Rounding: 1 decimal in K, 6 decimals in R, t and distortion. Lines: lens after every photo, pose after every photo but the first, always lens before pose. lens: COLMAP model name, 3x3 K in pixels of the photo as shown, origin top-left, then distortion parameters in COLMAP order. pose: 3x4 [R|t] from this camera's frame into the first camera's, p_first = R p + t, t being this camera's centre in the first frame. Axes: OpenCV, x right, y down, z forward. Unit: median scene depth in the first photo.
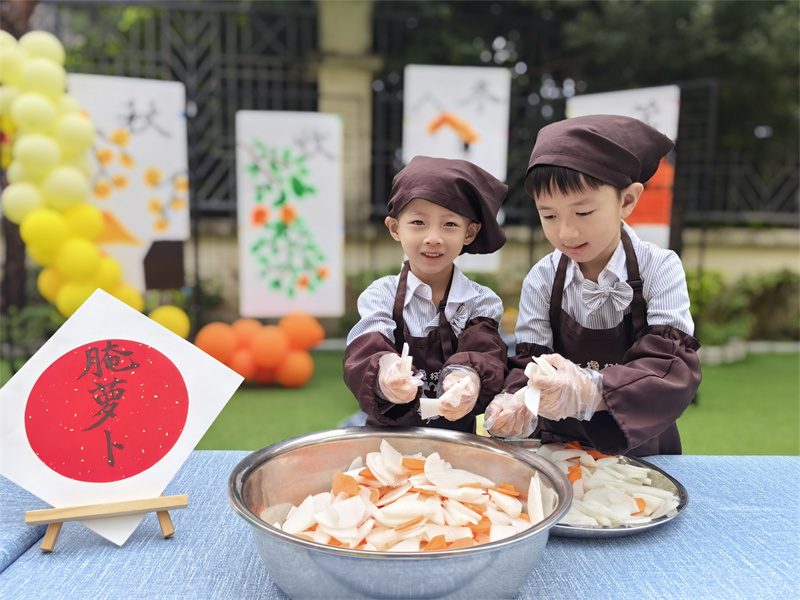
lens RADIAL K [[596.3, 0, 411.1], [0, 596.3, 301.5], [0, 0, 1]] dist [0.018734, -0.039447]
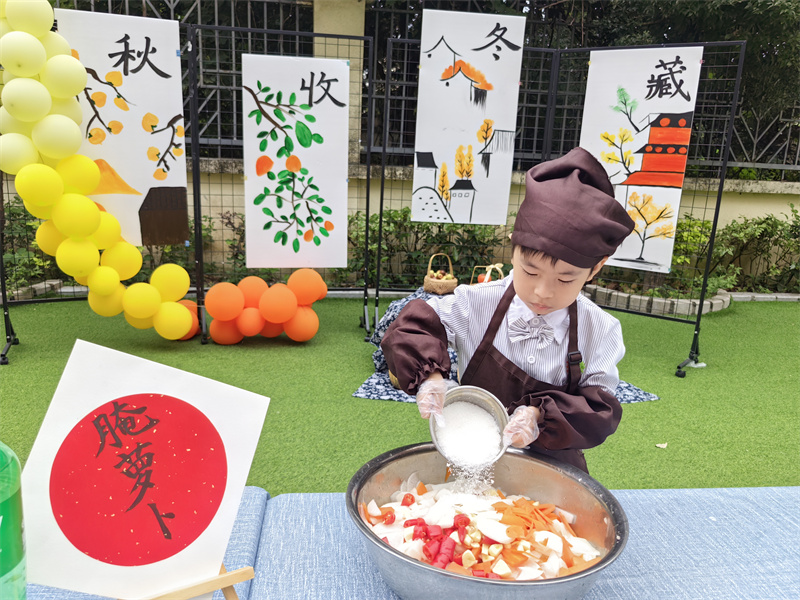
lens RADIAL K [[596.3, 0, 405.0], [0, 596.3, 284.5], [0, 0, 1]] dist [0.018734, -0.039447]
pose [[0.997839, 0.011965, 0.064604, -0.088603], [-0.019063, 0.993705, 0.110397, -0.063786], [-0.062877, -0.111390, 0.991786, 0.024603]]
